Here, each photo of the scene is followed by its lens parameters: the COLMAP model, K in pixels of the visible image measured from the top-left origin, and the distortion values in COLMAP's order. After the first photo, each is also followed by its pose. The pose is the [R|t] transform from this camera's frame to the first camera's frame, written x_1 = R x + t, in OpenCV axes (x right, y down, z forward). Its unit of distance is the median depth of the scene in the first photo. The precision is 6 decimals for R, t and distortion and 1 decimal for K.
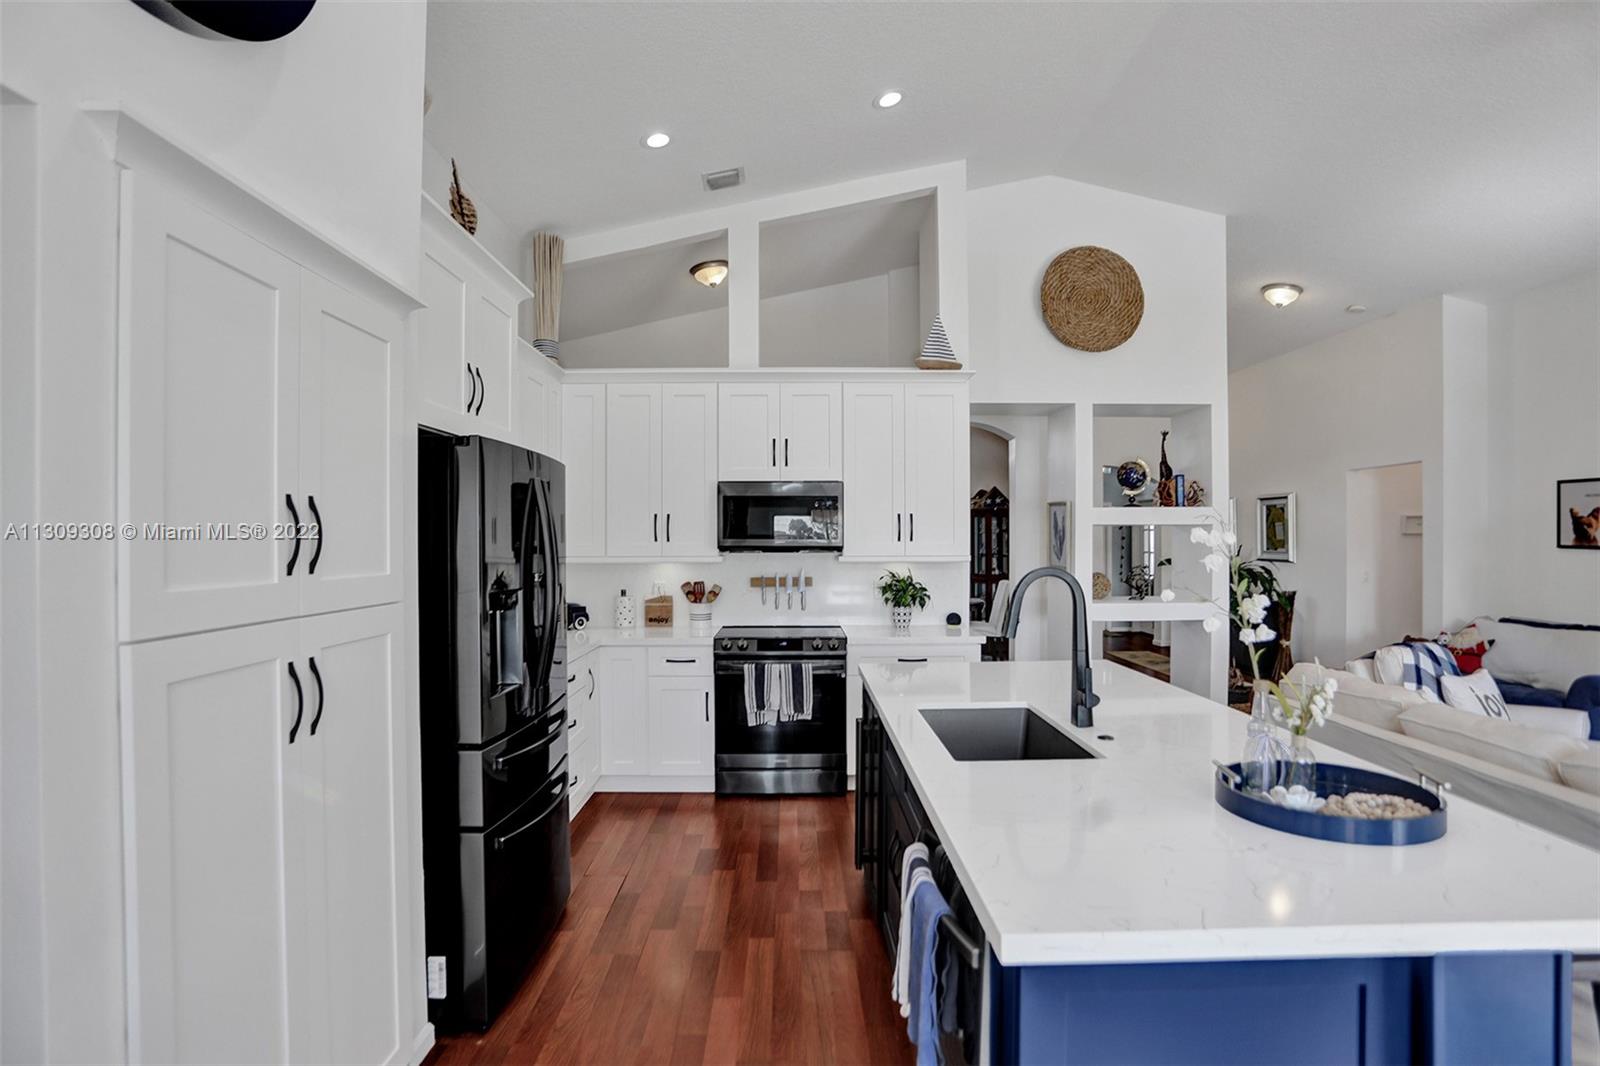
lens RADIAL K [[826.0, 0, 793.6], [0, 826.0, 537.6], [0, 0, 1]] dist [-0.043828, 0.000367]
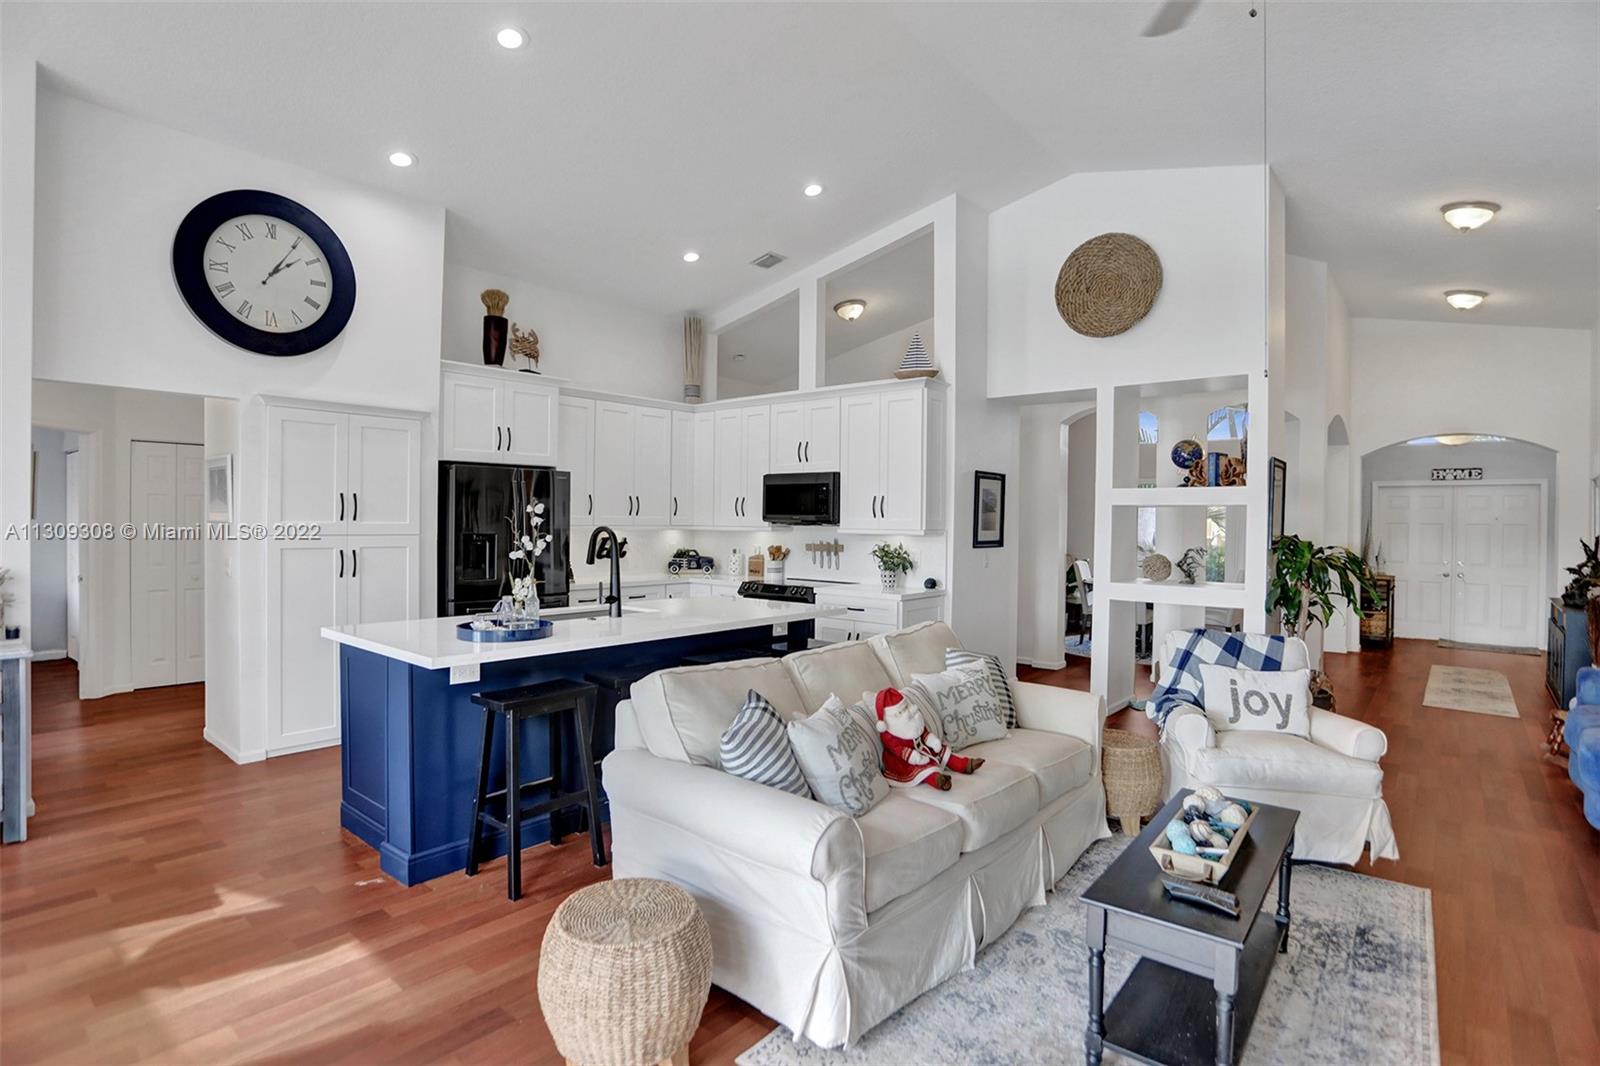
lens RADIAL K [[840.6, 0, 797.4], [0, 840.6, 520.2], [0, 0, 1]] dist [0.000354, 0.000771]
pose [[0.749213, 0.012972, -0.662202, 0.852333], [-0.012634, 0.999906, 0.005293, 0.002326], [0.662209, 0.004401, 0.749307, -0.050890]]
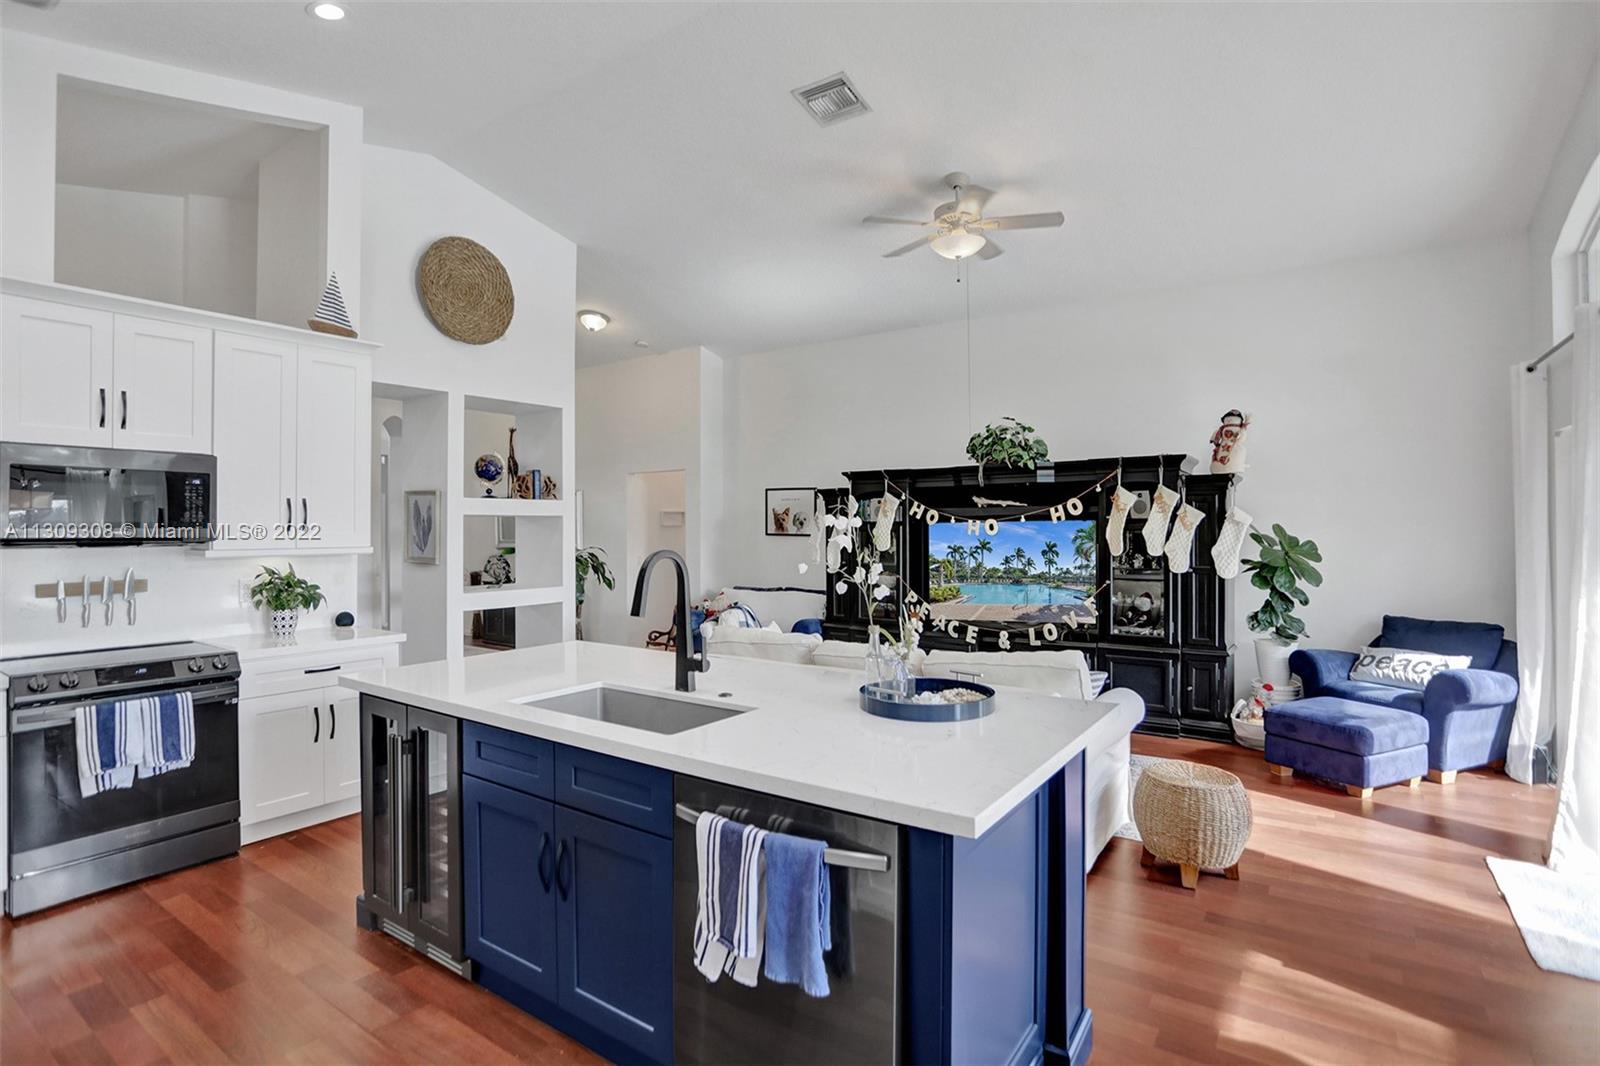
lens RADIAL K [[813.0, 0, 803.0], [0, 813.0, 512.8], [0, 0, 1]] dist [-0.016853, 0.001617]
pose [[0.584911, 0.016143, 0.810937, -0.219588], [0.000655, 0.999792, -0.020375, 0.002522], [-0.811097, 0.012449, 0.584779, 0.092278]]
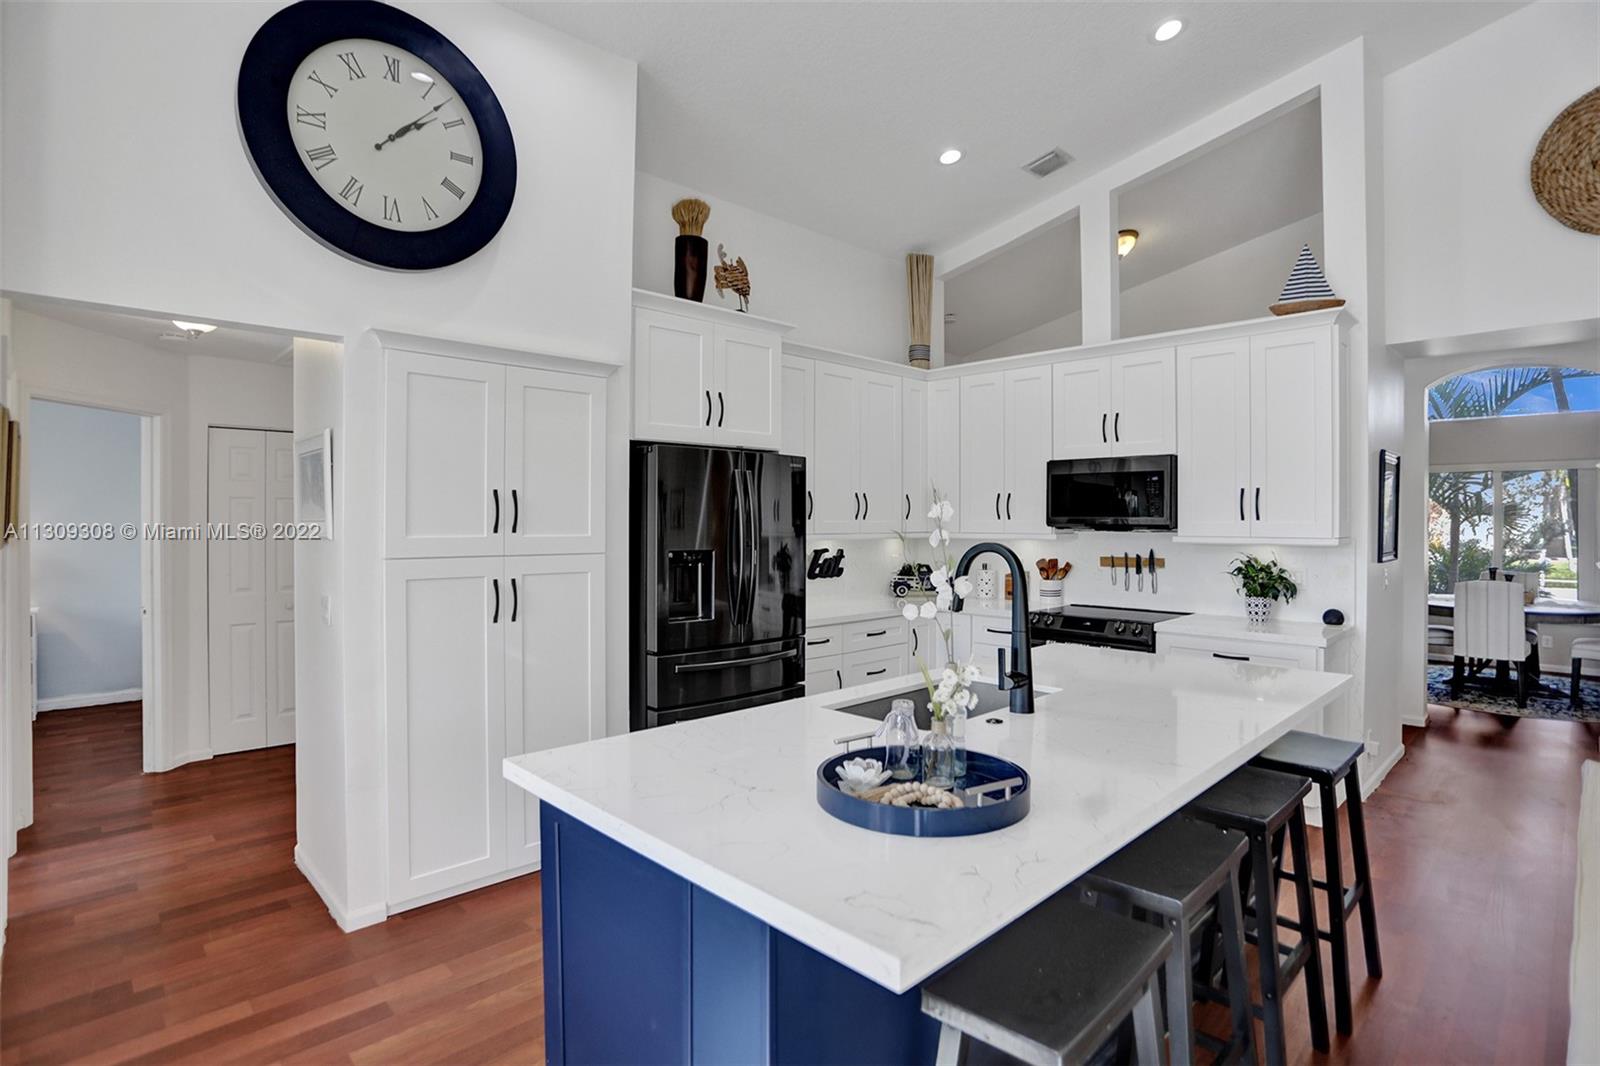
lens RADIAL K [[813.0, 0, 803.0], [0, 813.0, 512.8], [0, 0, 1]] dist [-0.016853, 0.001617]
pose [[0.701861, -0.001501, -0.712313, 0.384224], [-0.002744, 0.999985, -0.004811, 0.001932], [0.712309, 0.005331, 0.701846, 0.074433]]
